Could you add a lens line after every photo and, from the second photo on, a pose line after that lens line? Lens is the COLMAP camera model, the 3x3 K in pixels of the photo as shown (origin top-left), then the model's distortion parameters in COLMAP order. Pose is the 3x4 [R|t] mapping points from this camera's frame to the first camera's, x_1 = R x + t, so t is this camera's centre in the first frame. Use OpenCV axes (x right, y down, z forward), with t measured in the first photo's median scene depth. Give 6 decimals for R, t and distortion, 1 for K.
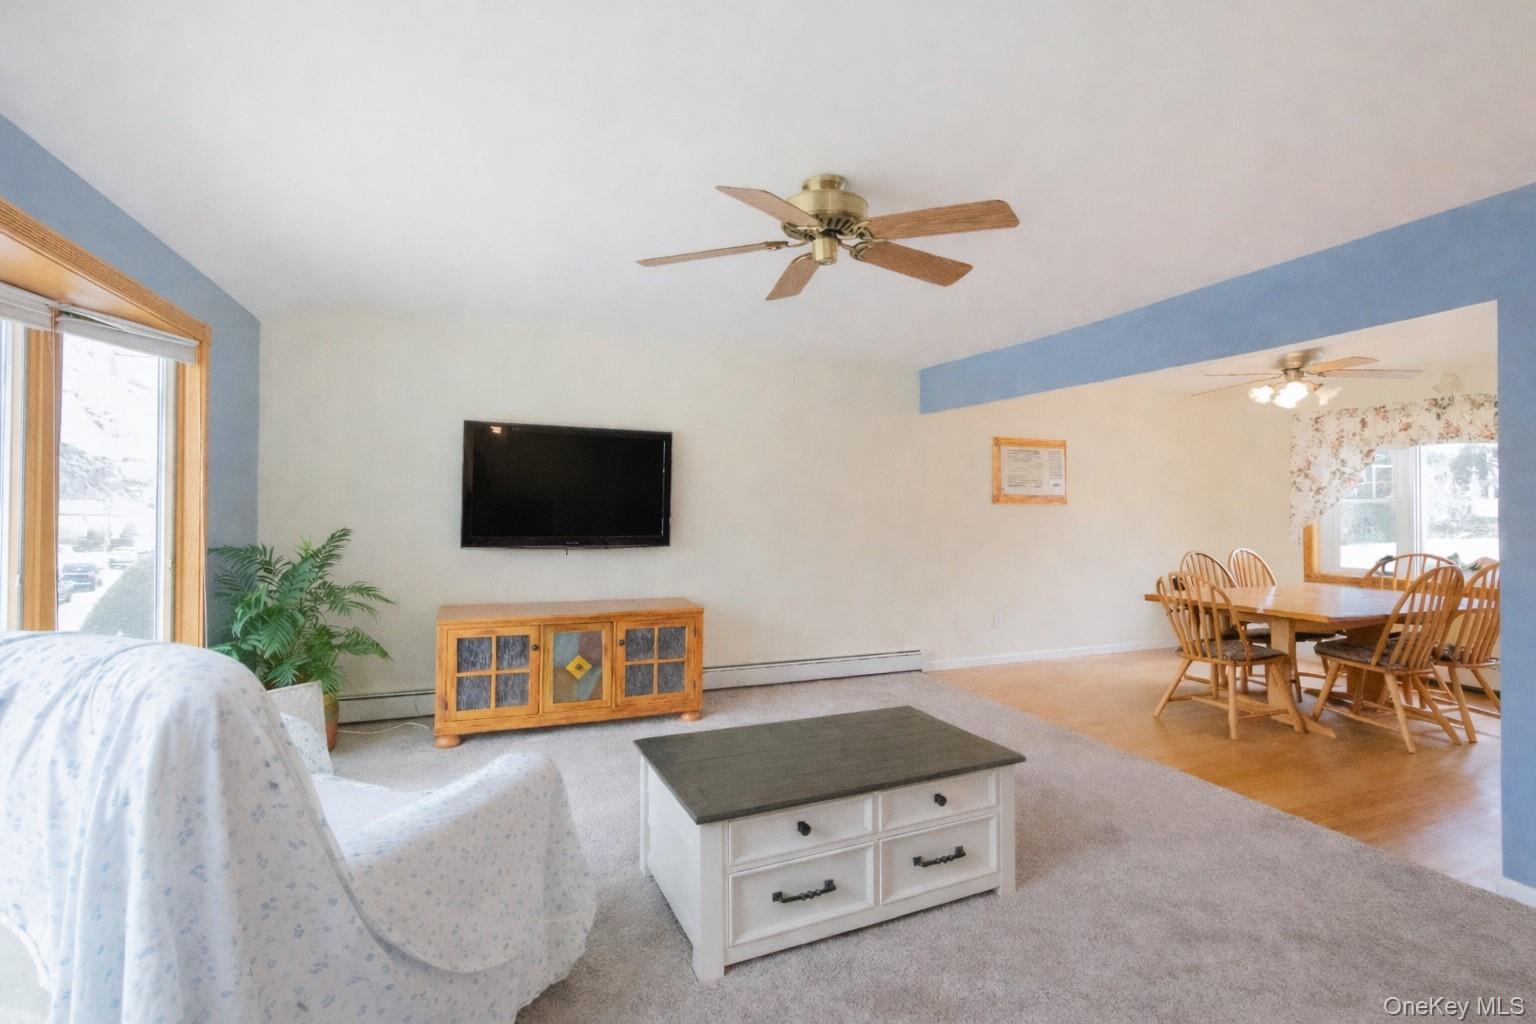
lens RADIAL K [[677.8, 0, 768.0], [0, 677.8, 512.0], [0, 0, 1]] dist [0.001599, 0.000500]
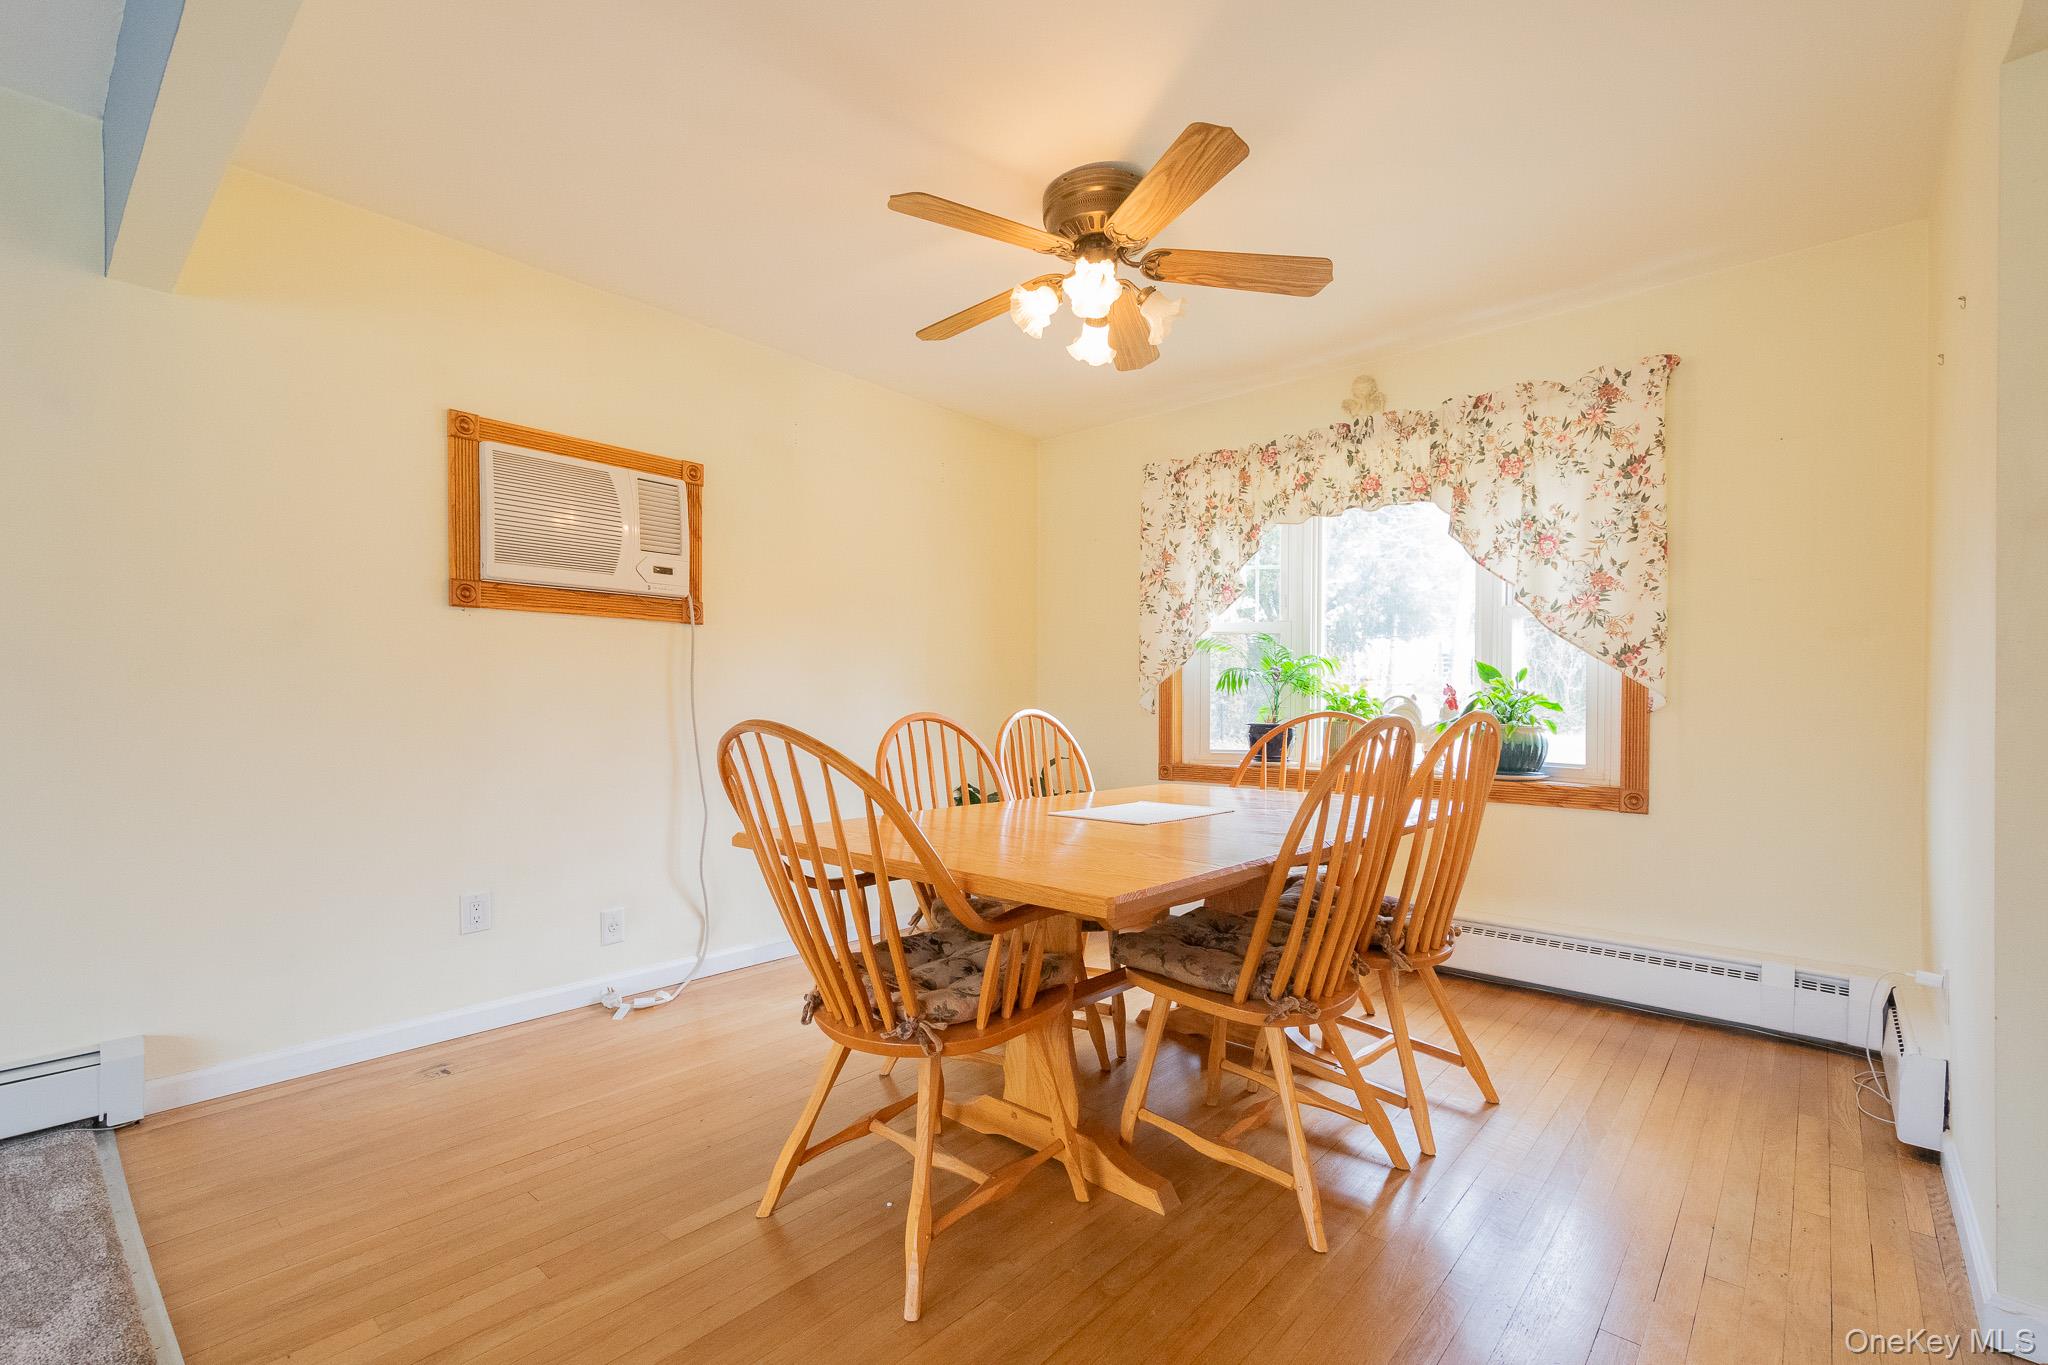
lens RADIAL K [[908.0, 0, 1098.1], [0, 908.0, 723.2], [0, 0, 1]] dist [-0.000566, -0.000061]
pose [[0.858244, -0.001785, 0.513239, 0.419180], [-0.002393, 0.999969, 0.007480, 0.054934], [-0.513236, -0.007648, 0.858213, 0.453166]]
